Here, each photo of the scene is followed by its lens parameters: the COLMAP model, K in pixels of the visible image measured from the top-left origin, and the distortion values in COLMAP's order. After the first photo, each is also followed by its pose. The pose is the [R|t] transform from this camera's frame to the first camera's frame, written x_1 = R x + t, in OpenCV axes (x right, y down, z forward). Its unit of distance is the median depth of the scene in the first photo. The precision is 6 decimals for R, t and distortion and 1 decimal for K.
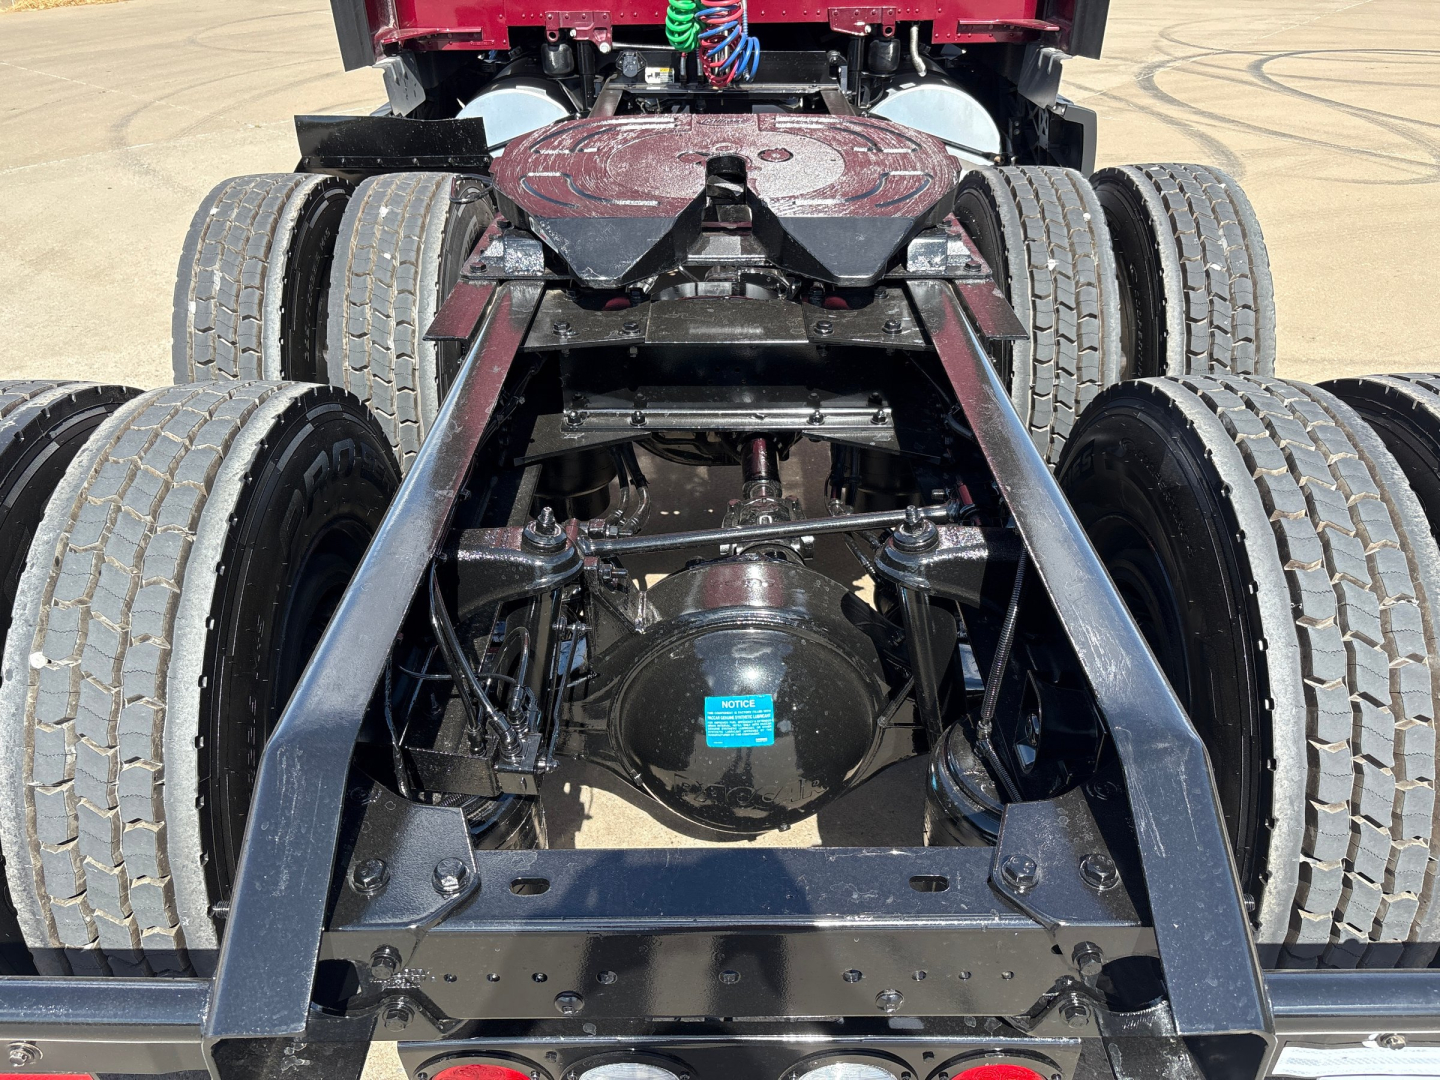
lens RADIAL K [[1091.4, 0, 721.1], [0, 1091.4, 543.4], [0, 0, 1]] dist [0.057284, -0.067455]
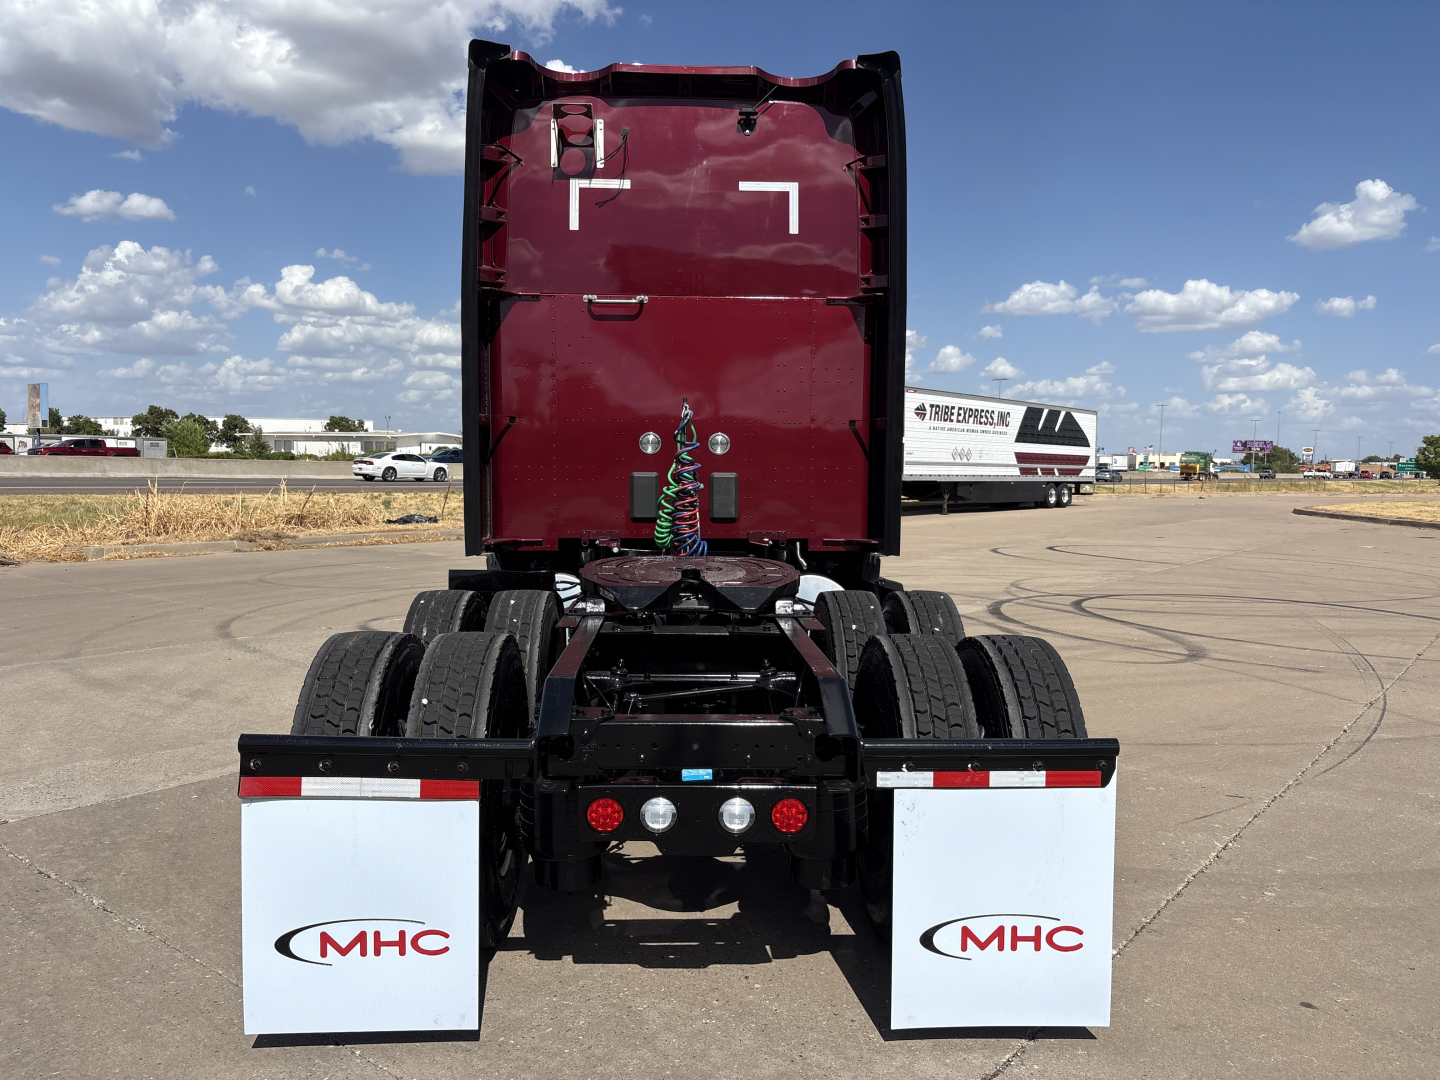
lens RADIAL K [[1091.4, 0, 721.1], [0, 1091.4, 543.4], [0, 0, 1]] dist [0.057284, -0.067455]
pose [[0.999011, 0.014463, 0.042053, -0.014502], [0.007044, 0.882241, -0.470745, 0.328210], [-0.043909, 0.470576, 0.881266, -0.483745]]
